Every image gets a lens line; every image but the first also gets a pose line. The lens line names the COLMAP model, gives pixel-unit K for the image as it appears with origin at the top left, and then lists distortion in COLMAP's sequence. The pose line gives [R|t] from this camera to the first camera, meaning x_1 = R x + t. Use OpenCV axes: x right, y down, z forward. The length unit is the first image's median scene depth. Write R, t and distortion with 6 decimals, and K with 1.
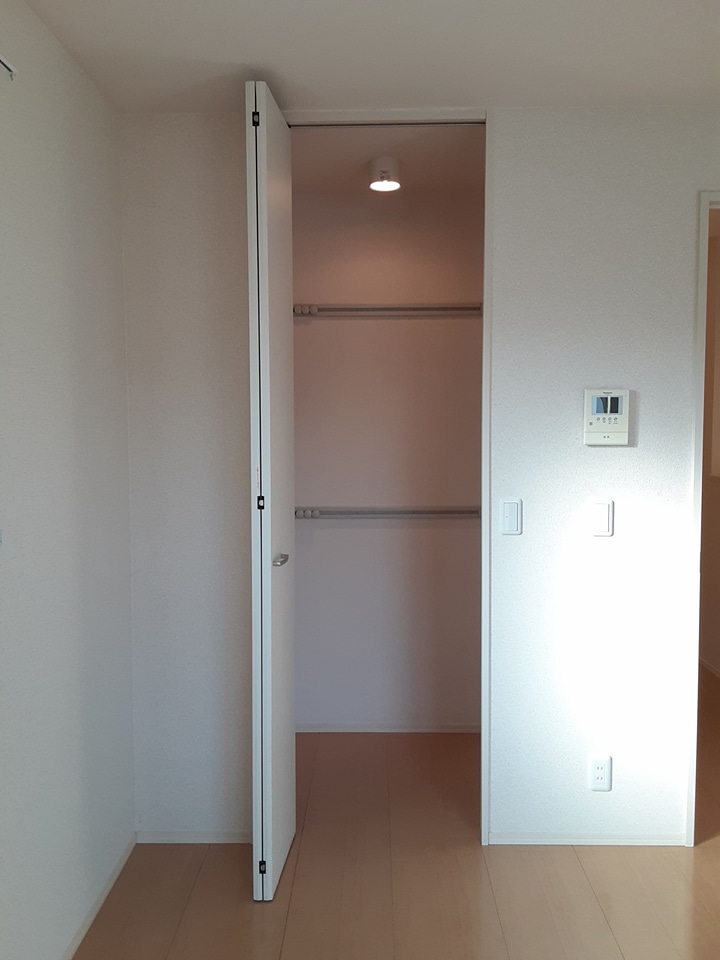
lens RADIAL K [[759.5, 0, 374.0], [0, 759.5, 463.8], [0, 0, 1]] dist [0.094583, -0.131722]
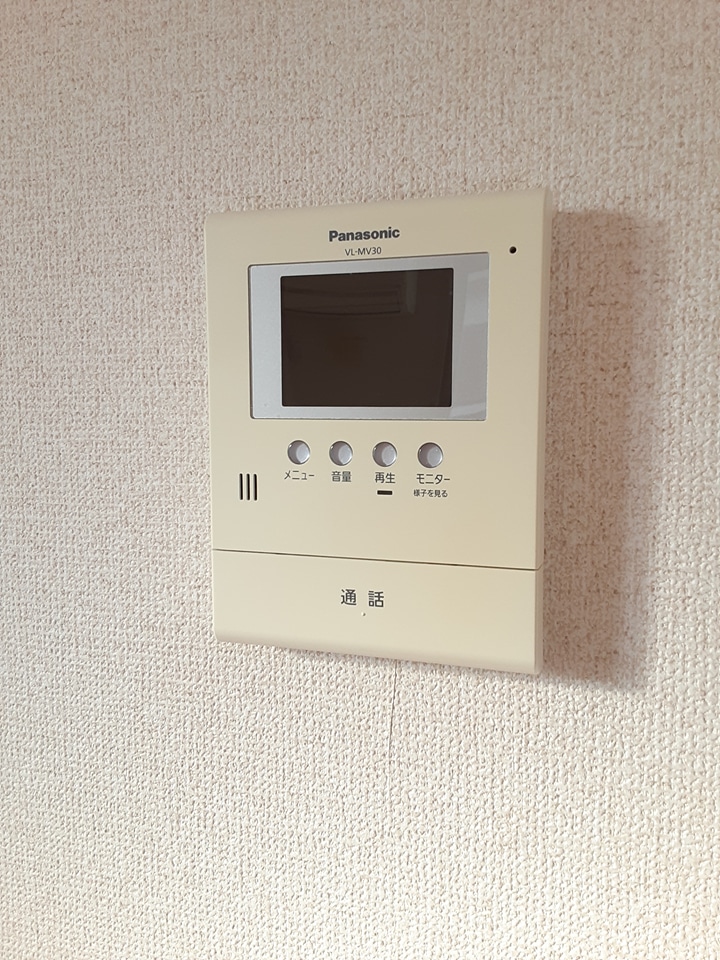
lens RADIAL K [[768.7, 0, 365.4], [0, 768.7, 466.1], [0, 0, 1]] dist [0.129502, -0.204236]
pose [[0.966917, 0.025078, -0.253856, 0.335343], [-0.016218, 0.999186, 0.036934, -0.060935], [0.254576, -0.031595, 0.966537, 0.879851]]
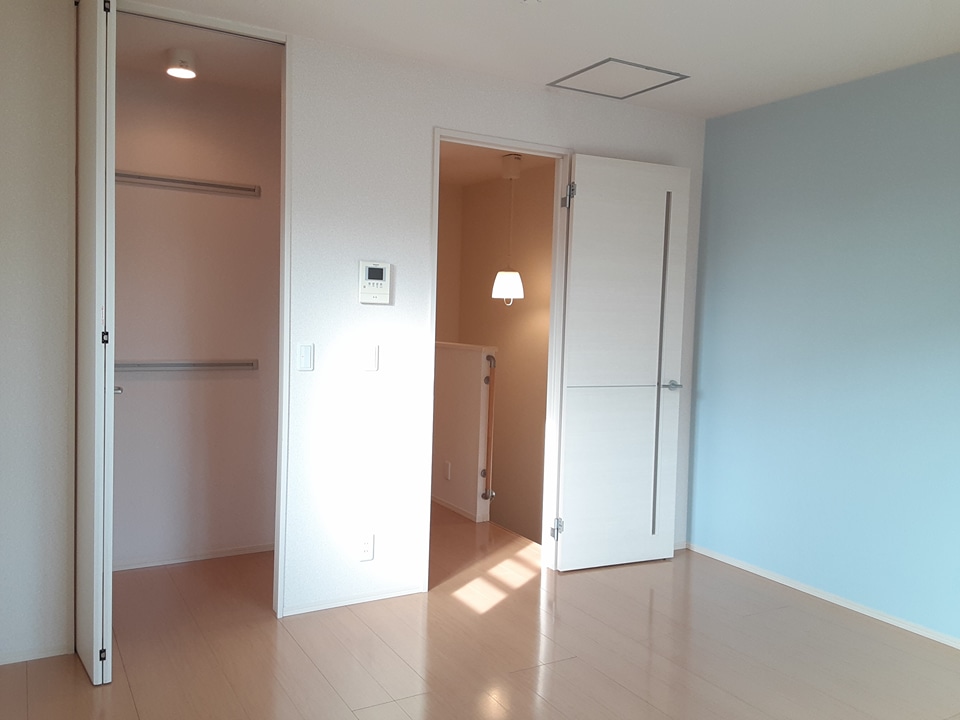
lens RADIAL K [[762.0, 0, 474.2], [0, 762.0, 362.8], [0, 0, 1]] dist [0.130330, -0.186500]
pose [[0.859096, -0.003712, 0.511802, -0.240526], [0.000624, 0.999981, 0.006205, 0.073047], [-0.511815, -0.005012, 0.859081, -0.258649]]
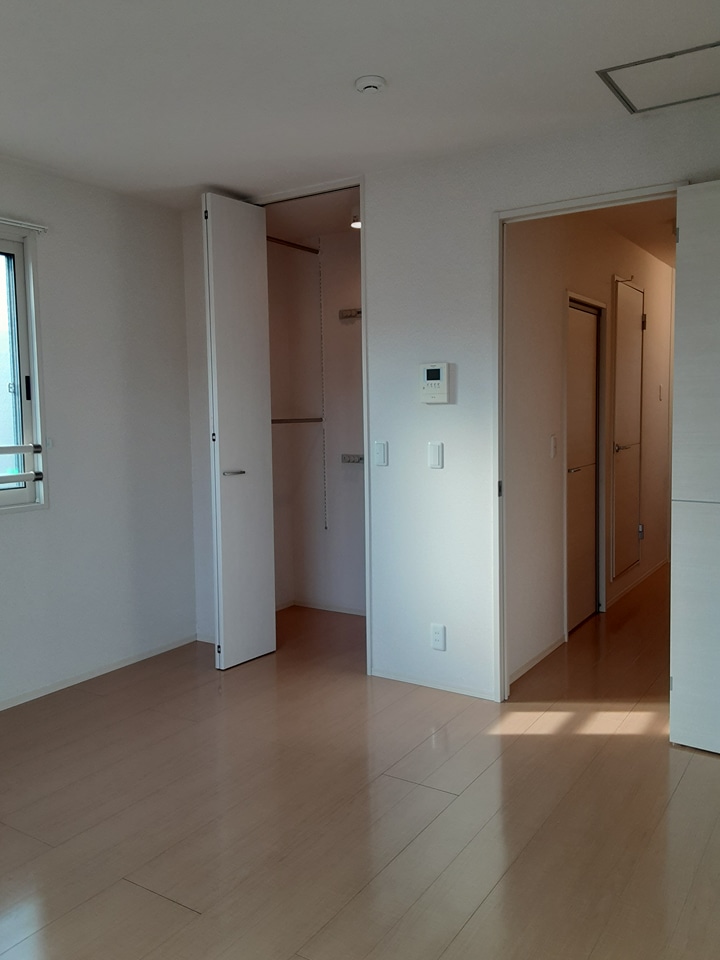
lens RADIAL K [[768.7, 0, 365.4], [0, 768.7, 466.1], [0, 0, 1]] dist [0.129502, -0.204236]
pose [[0.854814, 0.029752, -0.518081, 0.936294], [-0.019022, 0.999481, 0.026012, 0.057392], [0.518585, -0.012381, 0.854936, -0.281359]]
